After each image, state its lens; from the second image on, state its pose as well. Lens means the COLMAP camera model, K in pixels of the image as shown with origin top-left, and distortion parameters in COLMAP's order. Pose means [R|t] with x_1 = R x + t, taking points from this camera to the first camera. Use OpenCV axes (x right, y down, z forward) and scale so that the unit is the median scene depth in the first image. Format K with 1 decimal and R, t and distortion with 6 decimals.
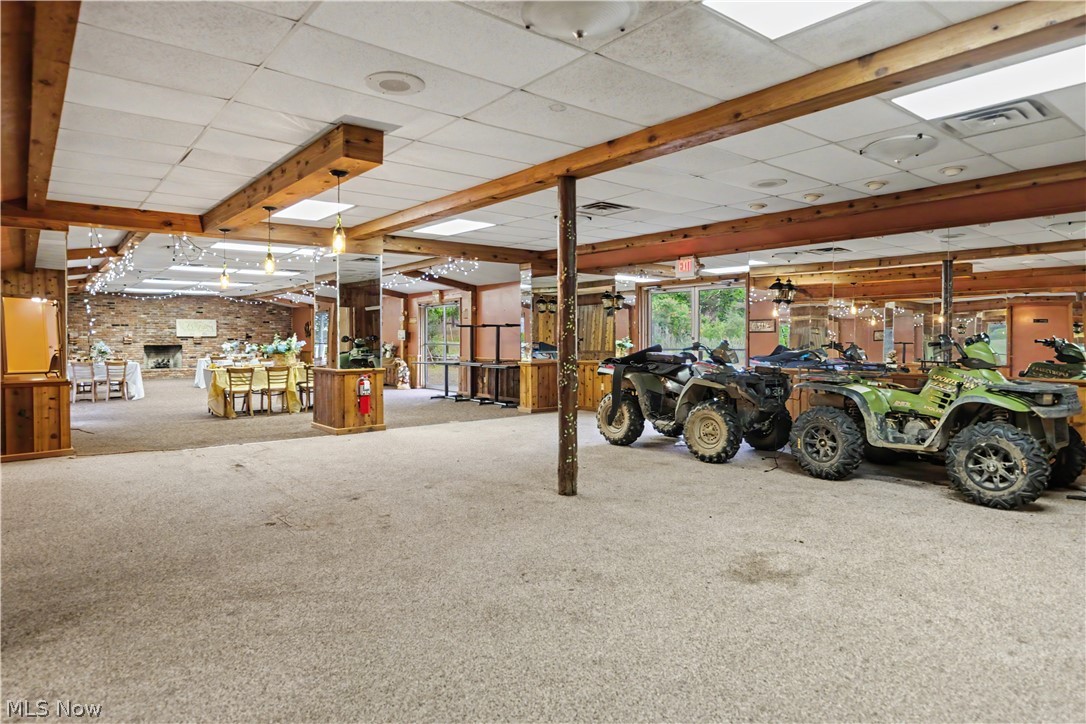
lens RADIAL K [[640.7, 0, 543.1], [0, 640.7, 357.1], [0, 0, 1]] dist [-0.000231, -0.000012]
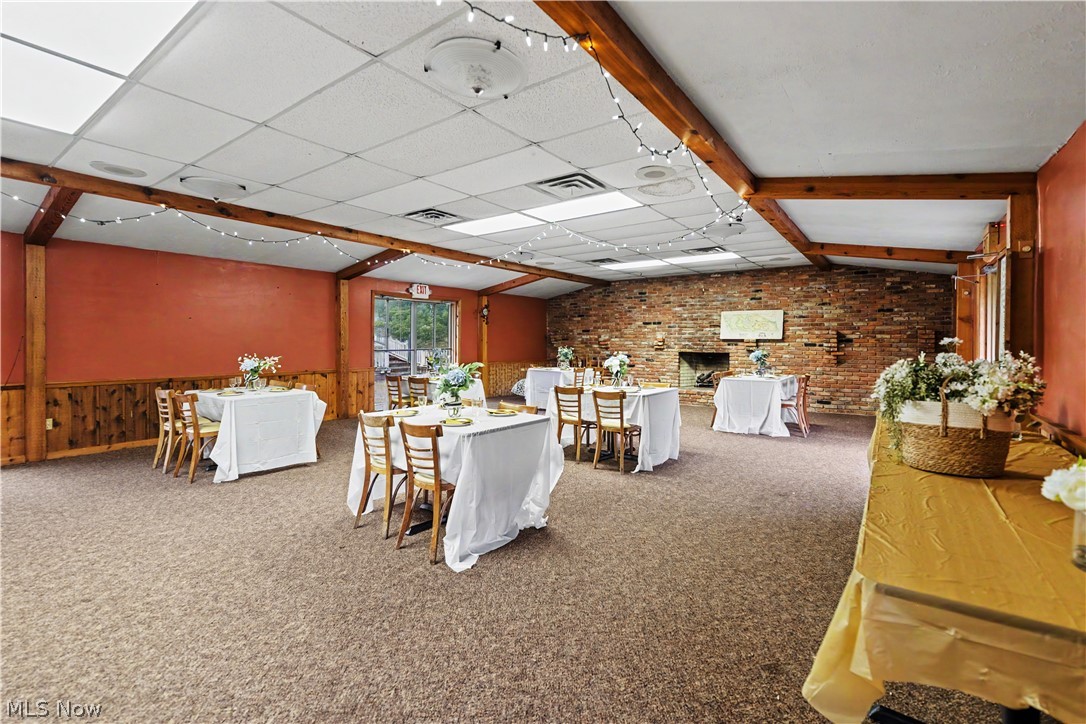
lens RADIAL K [[486.7, 0, 543.8], [0, 486.7, 352.3], [0, 0, 1]] dist [-0.000166, 0.000004]
pose [[0.257280, 0.026023, -0.965986, -0.154224], [-0.038035, 0.999135, 0.016786, -0.020868], [0.965588, 0.032423, 0.258048, 0.709411]]
